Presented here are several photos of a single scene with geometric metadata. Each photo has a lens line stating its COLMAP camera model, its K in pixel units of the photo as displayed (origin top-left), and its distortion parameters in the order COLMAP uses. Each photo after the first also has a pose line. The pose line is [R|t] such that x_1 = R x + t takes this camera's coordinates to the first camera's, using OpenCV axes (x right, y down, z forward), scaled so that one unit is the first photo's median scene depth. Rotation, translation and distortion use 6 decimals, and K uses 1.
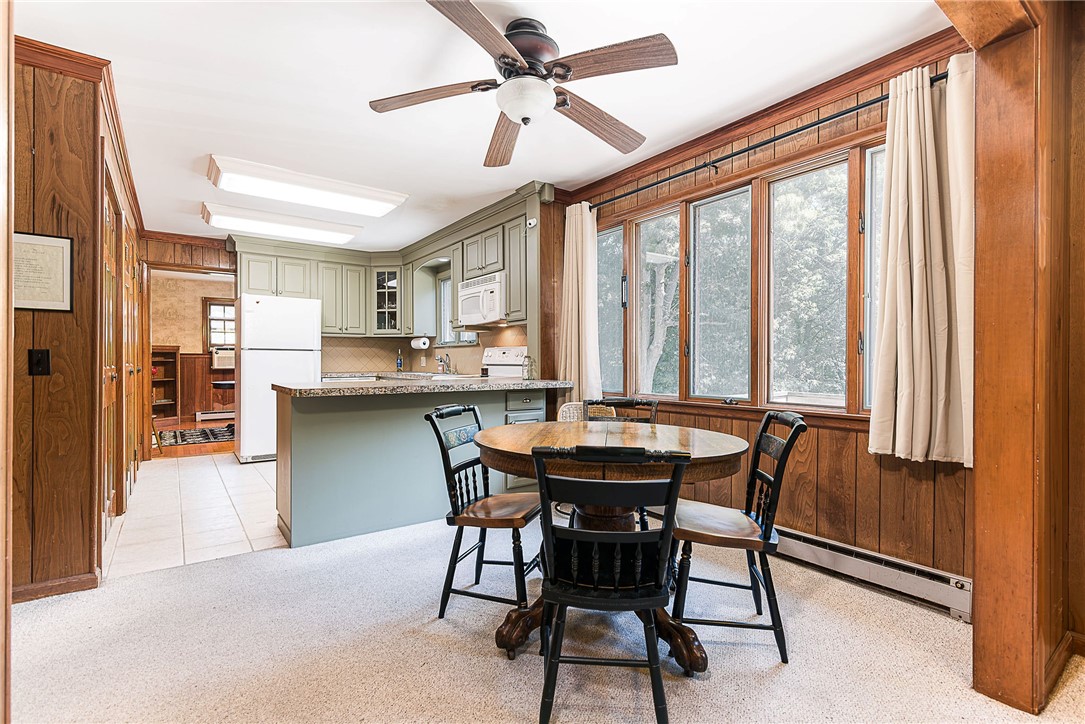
lens RADIAL K [[498.2, 0, 542.5], [0, 498.2, 362.0], [0, 0, 1]] dist [0.002518, -0.000409]
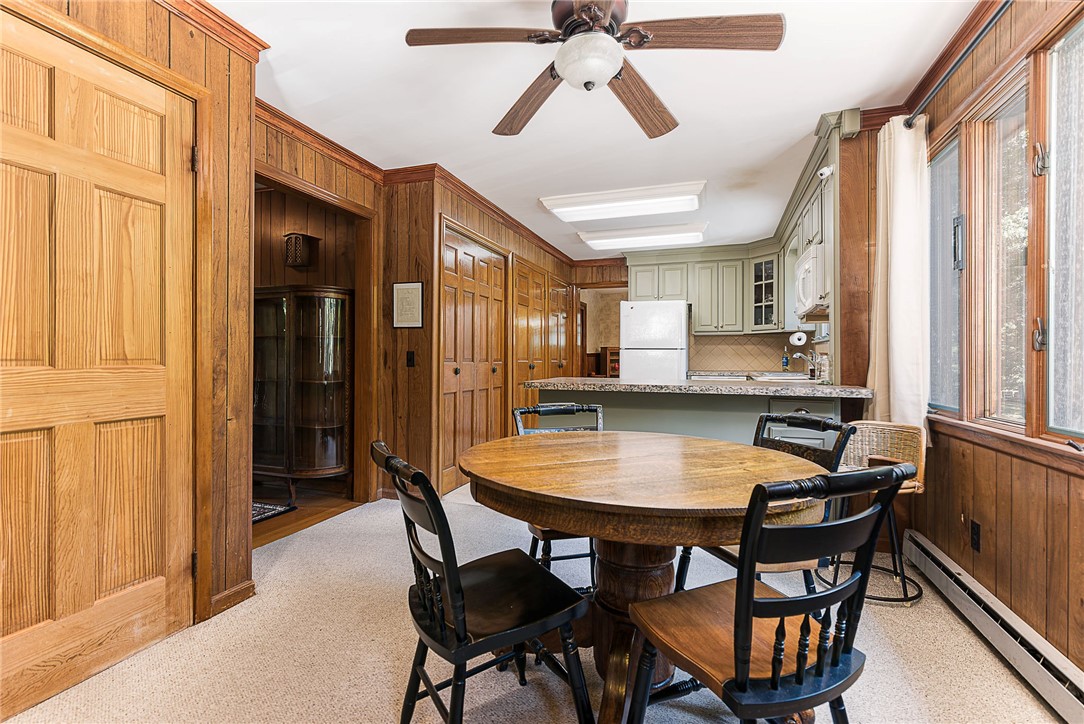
lens RADIAL K [[501.4, 0, 542.0], [0, 501.4, 362.0], [0, 0, 1]] dist [-0.003224, -0.000530]
pose [[0.567436, 0.006210, -0.823394, 0.243476], [-0.004301, 0.999980, 0.004578, 0.000196], [0.823406, 0.000944, 0.567451, 0.162051]]
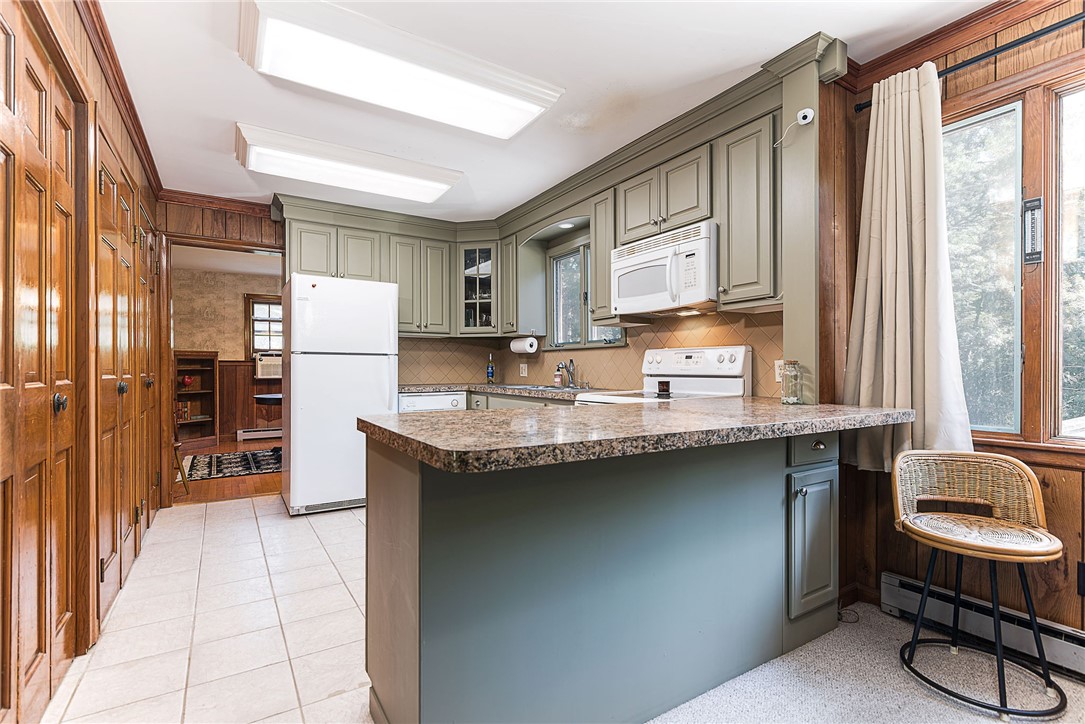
lens RADIAL K [[502.1, 0, 539.4], [0, 502.1, 370.0], [0, 0, 1]] dist [0.002146, -0.000759]
pose [[0.997057, -0.000603, -0.076657, -0.186616], [0.000643, 1.000000, 0.000502, -0.001826], [0.076657, -0.000550, 0.997057, 0.298251]]
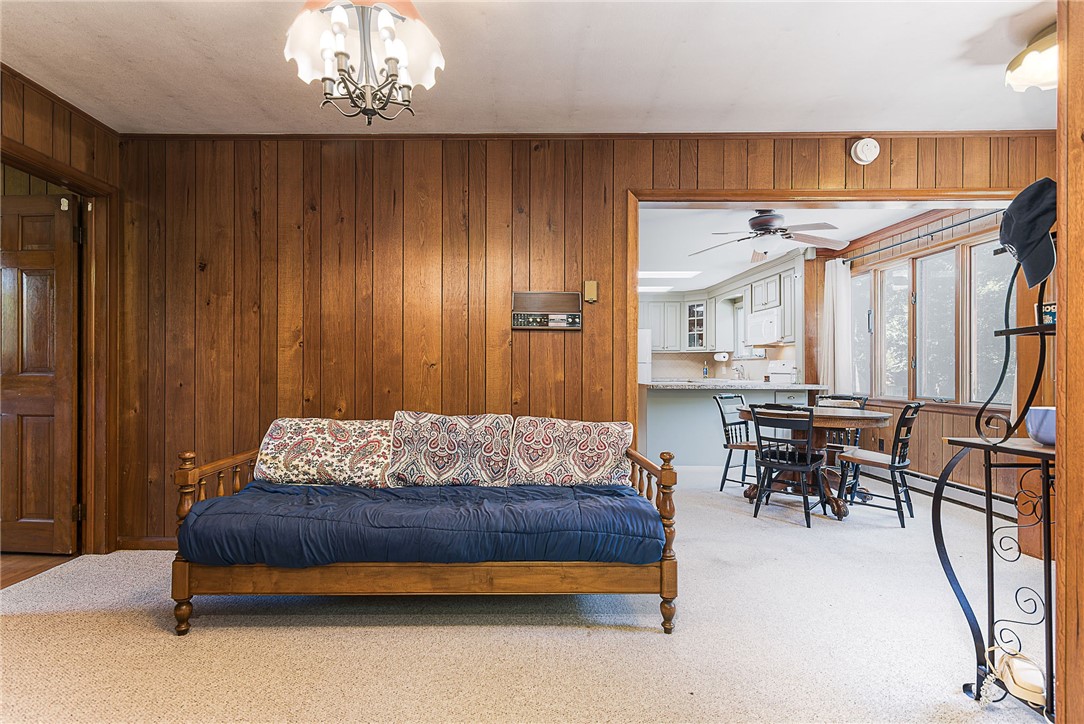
lens RADIAL K [[512.9, 0, 522.4], [0, 512.9, 365.9], [0, 0, 1]] dist [0.025797, -0.000040]
pose [[0.808664, -0.001733, -0.588269, 0.149672], [-0.001964, 0.999982, -0.005645, -0.004920], [0.588268, 0.005720, 0.808646, -0.474029]]
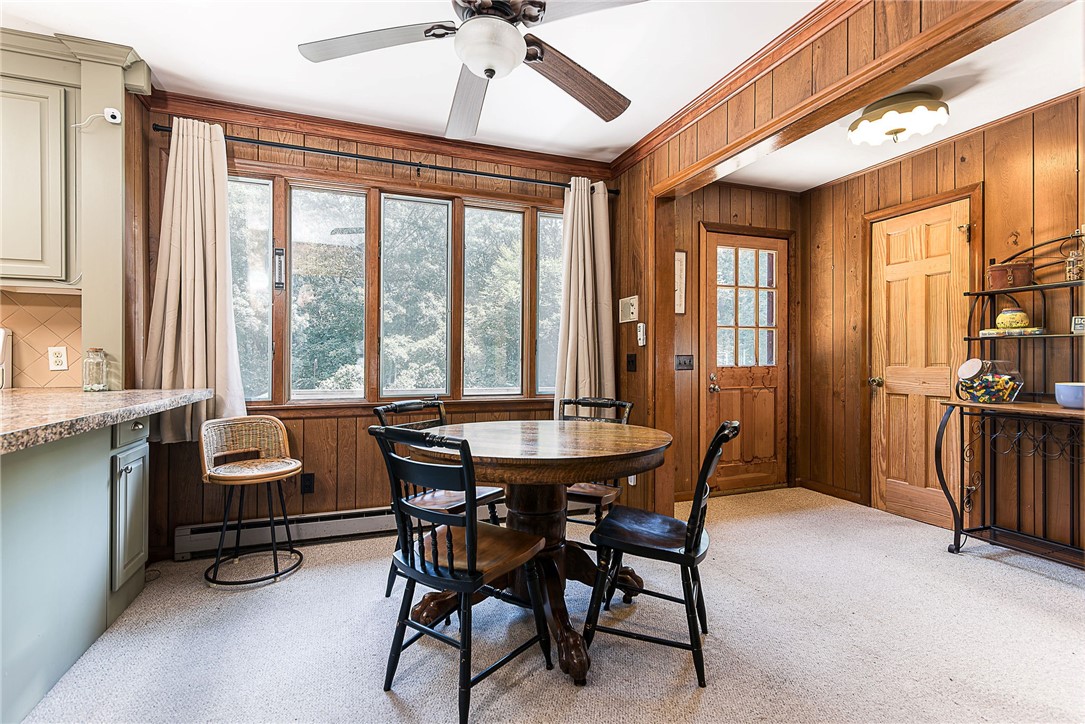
lens RADIAL K [[498.2, 0, 542.5], [0, 498.2, 362.0], [0, 0, 1]] dist [0.002518, -0.000409]
pose [[0.265906, -0.002879, 0.963995, -0.305968], [-0.004190, 0.999983, 0.004142, -0.001197], [-0.963990, -0.005141, 0.265890, 0.259137]]
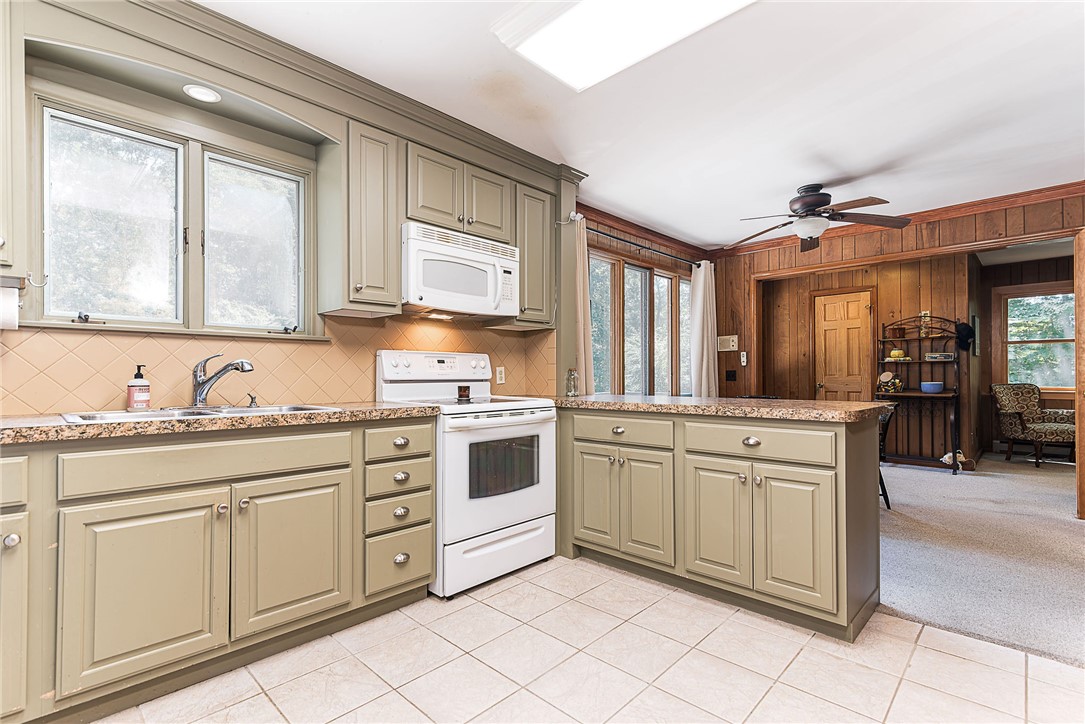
lens RADIAL K [[501.3, 0, 539.0], [0, 501.3, 377.3], [0, 0, 1]] dist [0.004054, 0.000059]
pose [[-0.166196, -0.002629, 0.986089, -0.610977], [0.004420, 0.999984, 0.003411, -0.000093], [-0.986083, 0.004925, -0.166181, 0.841309]]
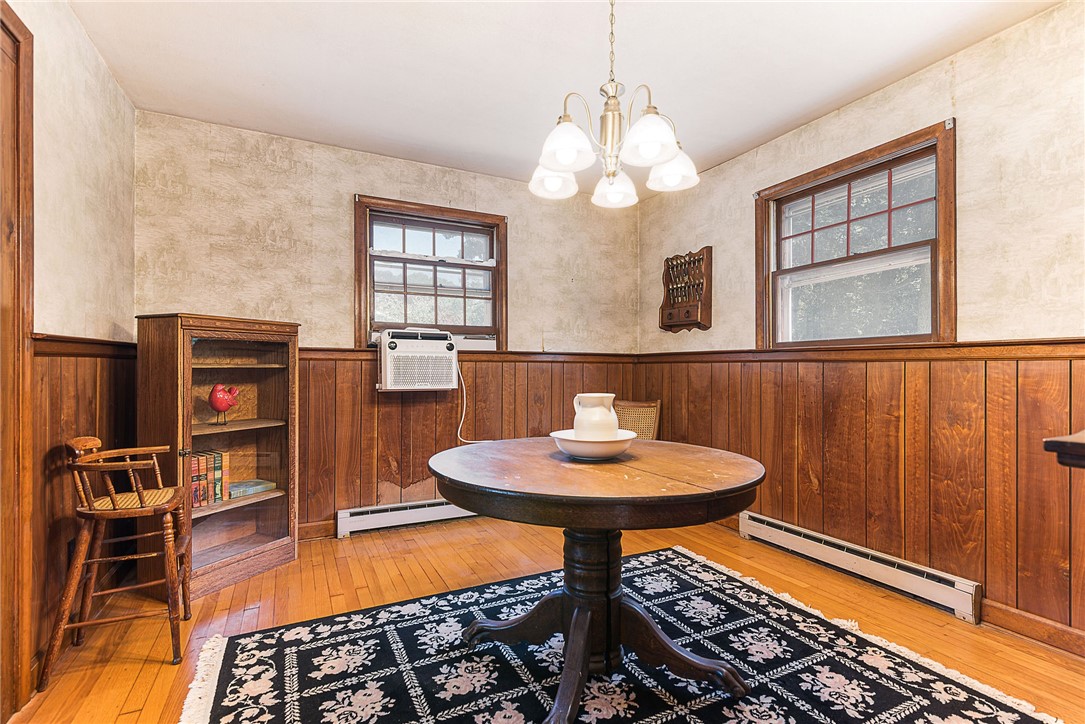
lens RADIAL K [[496.5, 0, 541.0], [0, 496.5, 366.5], [0, 0, 1]] dist [0.004242, -0.000918]
pose [[0.986135, 0.001785, -0.165935, -0.758924], [-0.003008, 0.999970, -0.007119, -0.002437], [0.165917, 0.007520, 0.986111, 1.035694]]
